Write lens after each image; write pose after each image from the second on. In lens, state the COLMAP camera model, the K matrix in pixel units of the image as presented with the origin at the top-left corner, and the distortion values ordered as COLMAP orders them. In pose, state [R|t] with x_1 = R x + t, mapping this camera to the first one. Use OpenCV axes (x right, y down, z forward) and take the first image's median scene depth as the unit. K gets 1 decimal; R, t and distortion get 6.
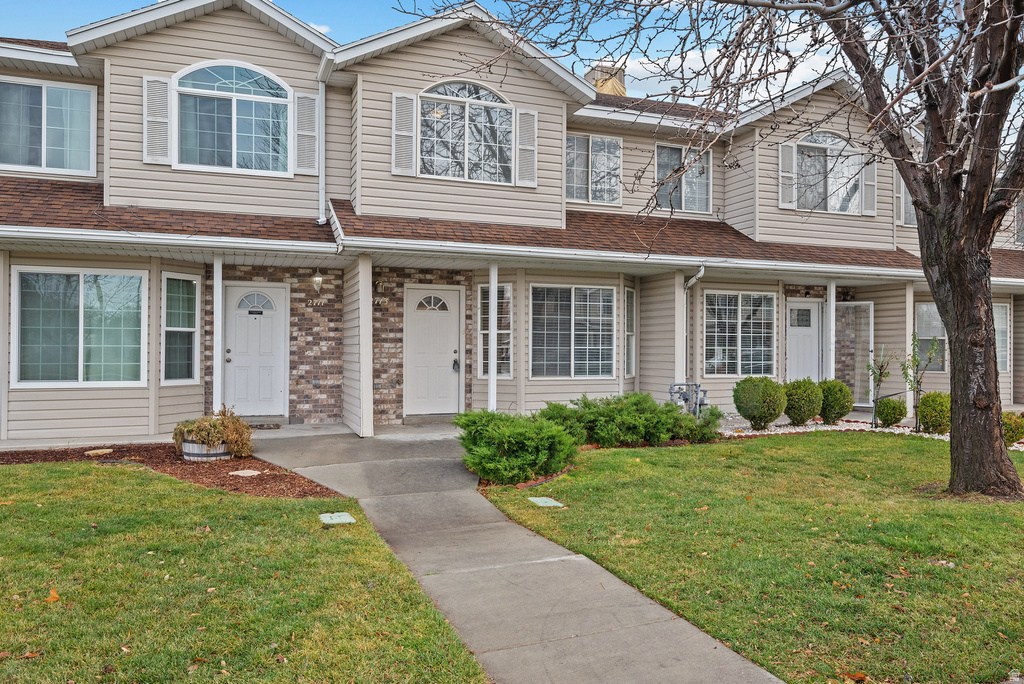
lens RADIAL K [[713.5, 0, 509.4], [0, 713.5, 342.9], [0, 0, 1]] dist [0.001334, 0.000163]
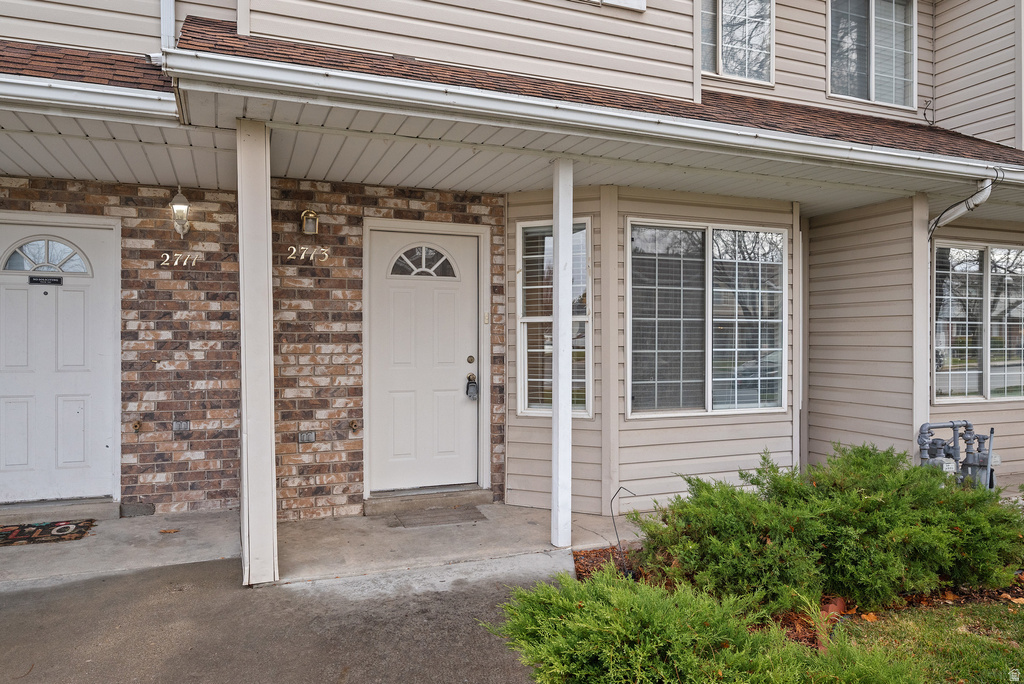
lens RADIAL K [[695.3, 0, 513.8], [0, 695.3, 343.4], [0, 0, 1]] dist [-0.008597, -0.001257]
pose [[0.999688, -0.005838, 0.024276, -0.059257], [0.005530, 0.999904, 0.012728, -0.005147], [-0.024348, -0.012590, 0.999624, 0.532810]]
